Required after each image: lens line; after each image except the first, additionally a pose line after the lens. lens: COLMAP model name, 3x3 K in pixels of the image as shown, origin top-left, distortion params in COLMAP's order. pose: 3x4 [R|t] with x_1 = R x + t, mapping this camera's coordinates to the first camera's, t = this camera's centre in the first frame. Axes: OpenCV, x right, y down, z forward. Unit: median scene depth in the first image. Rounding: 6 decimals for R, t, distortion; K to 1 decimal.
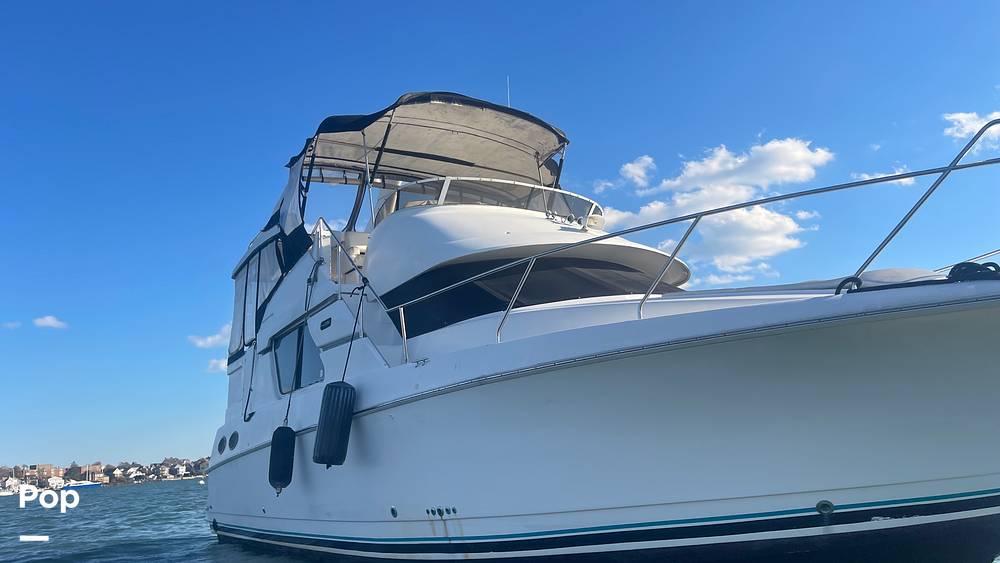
lens RADIAL K [[753.5, 0, 502.8], [0, 753.5, 288.0], [0, 0, 1]] dist [0.094376, -0.134028]
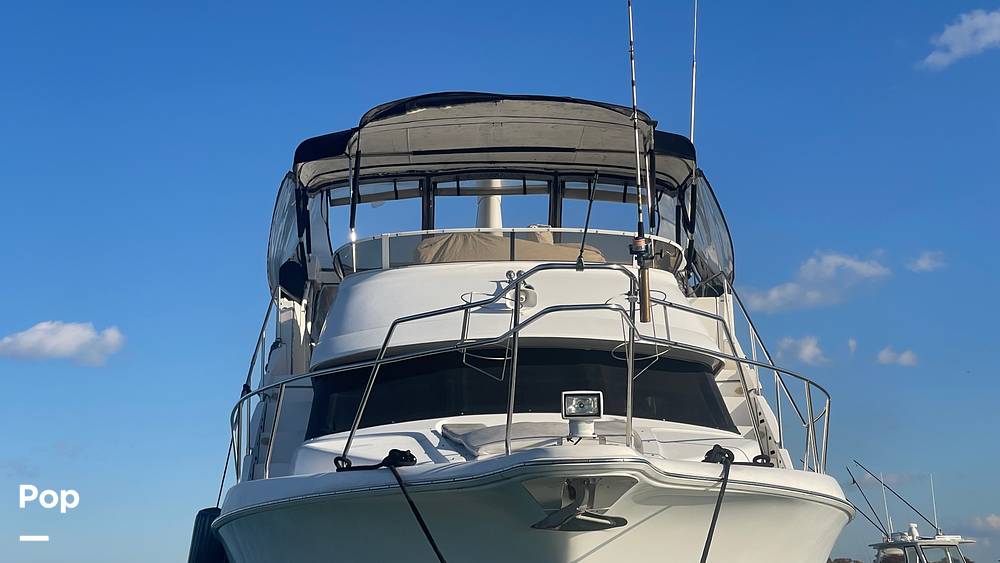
lens RADIAL K [[1762.2, 0, 500.7], [0, 1762.2, 368.5], [0, 0, 1]] dist [0.577939, 0.086714]
pose [[0.866344, -0.010255, -0.499343, 0.694980], [0.066576, 0.993238, 0.095108, -0.132122], [0.494991, -0.115641, 0.861168, -0.382454]]
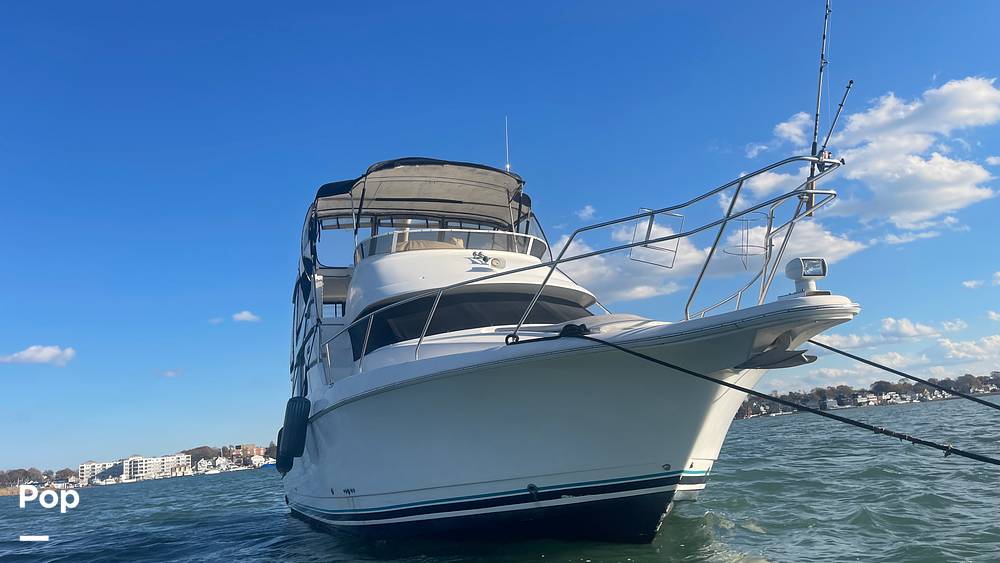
lens RADIAL K [[753.6, 0, 500.0], [0, 753.6, 281.5], [0, 0, 1]] dist [0.063654, -0.088688]
pose [[0.974900, -0.056960, -0.215232, 0.282099], [0.061420, 0.998013, 0.014089, -0.052867], [0.214002, -0.026955, 0.976461, -0.164660]]
